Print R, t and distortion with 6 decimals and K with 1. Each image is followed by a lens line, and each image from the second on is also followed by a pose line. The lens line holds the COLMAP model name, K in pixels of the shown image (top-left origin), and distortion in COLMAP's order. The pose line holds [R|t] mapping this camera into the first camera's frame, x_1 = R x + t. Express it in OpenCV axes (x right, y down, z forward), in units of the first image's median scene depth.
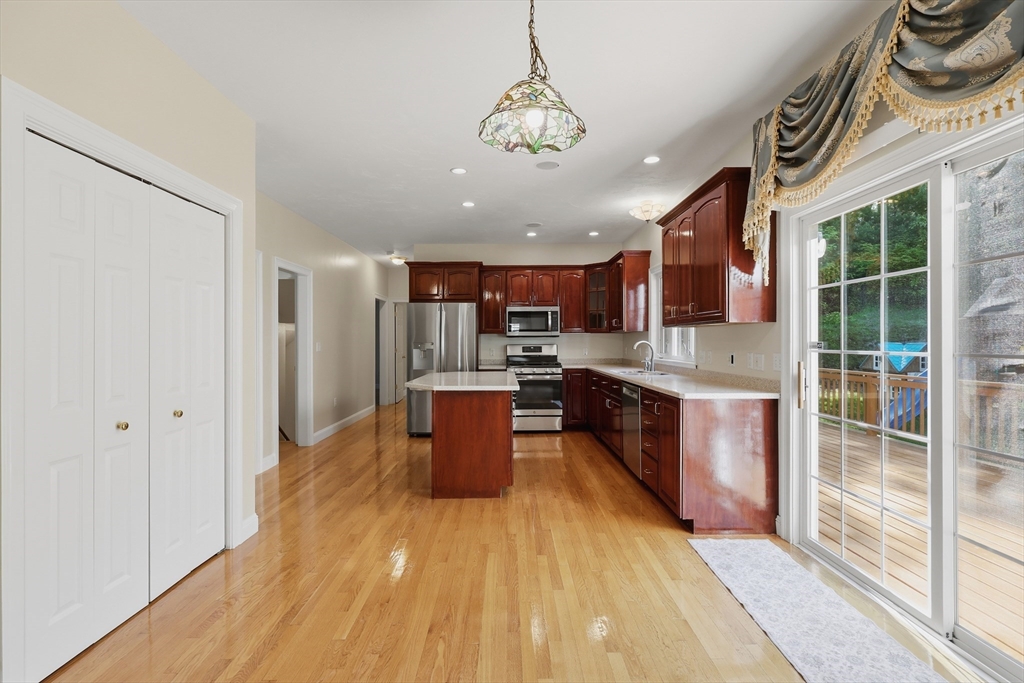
lens RADIAL K [[473.3, 0, 512.0], [0, 473.3, 341.5], [0, 0, 1]] dist [-0.002208, -0.000278]
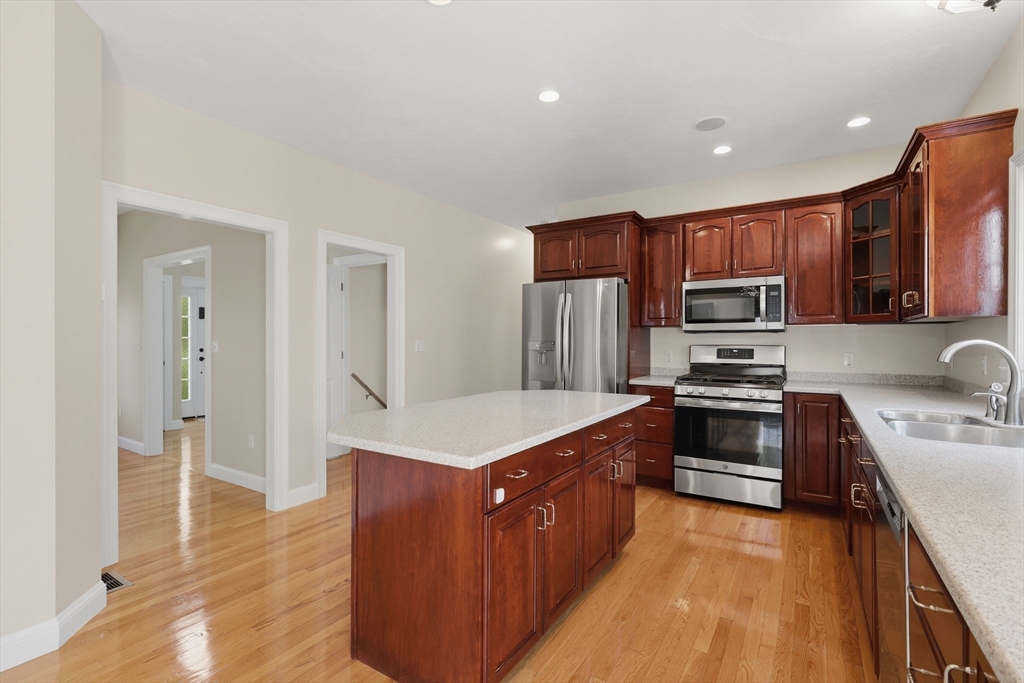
lens RADIAL K [[470.5, 0, 512.0], [0, 470.5, 341.5], [0, 0, 1]] dist [-0.000078, -0.000275]
pose [[0.838738, 0.004444, -0.544517, 0.137581], [-0.002250, 0.999986, 0.004696, -0.000509], [0.544530, -0.002714, 0.838737, 0.393701]]
